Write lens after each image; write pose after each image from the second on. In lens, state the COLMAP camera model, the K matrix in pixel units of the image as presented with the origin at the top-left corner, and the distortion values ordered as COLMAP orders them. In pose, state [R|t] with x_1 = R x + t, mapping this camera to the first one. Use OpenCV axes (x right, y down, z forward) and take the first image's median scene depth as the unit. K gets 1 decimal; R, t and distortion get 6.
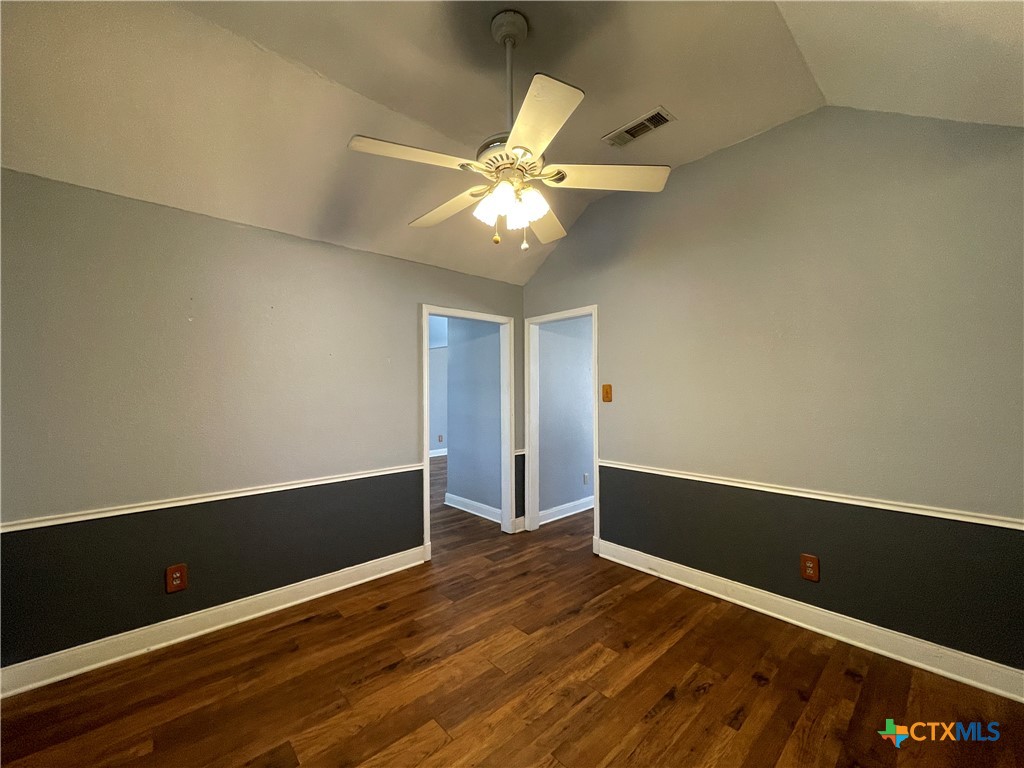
lens RADIAL K [[415.3, 0, 509.6], [0, 415.3, 385.4], [0, 0, 1]] dist [-0.000429, 0.000048]
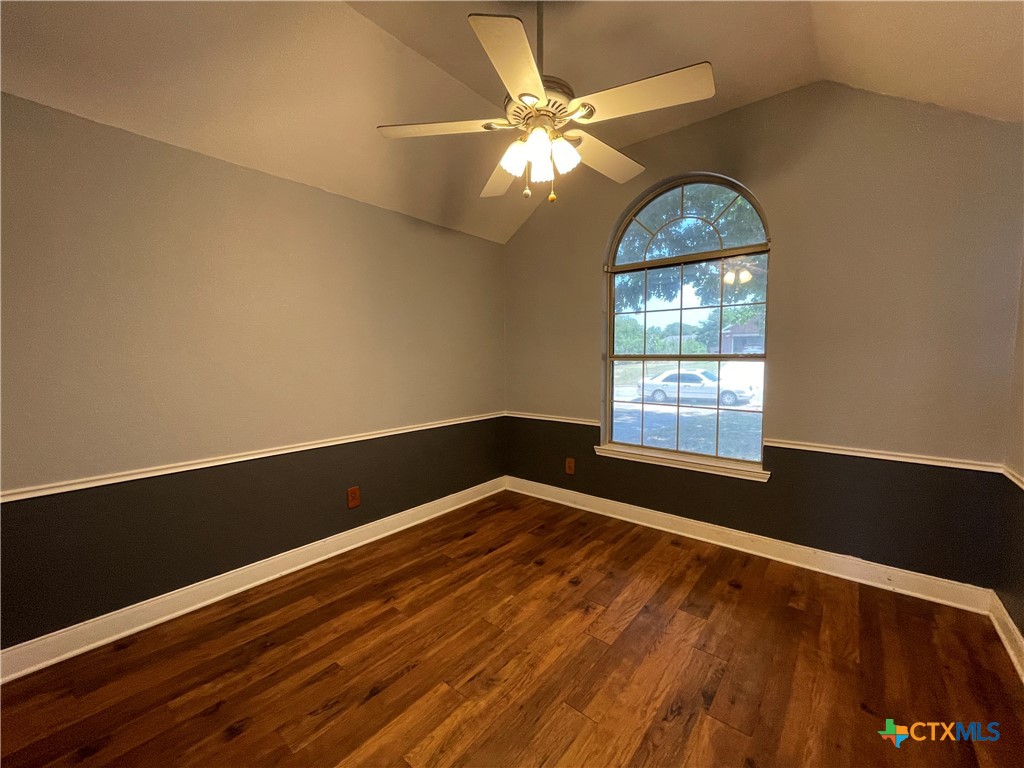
lens RADIAL K [[415.3, 0, 509.4], [0, 415.3, 379.4], [0, 0, 1]] dist [-0.000429, 0.000048]
pose [[-0.990222, 0.020344, -0.138009, 0.206435], [0.013122, 0.998506, 0.053038, 0.031841], [0.138882, 0.050708, -0.989010, 1.872956]]
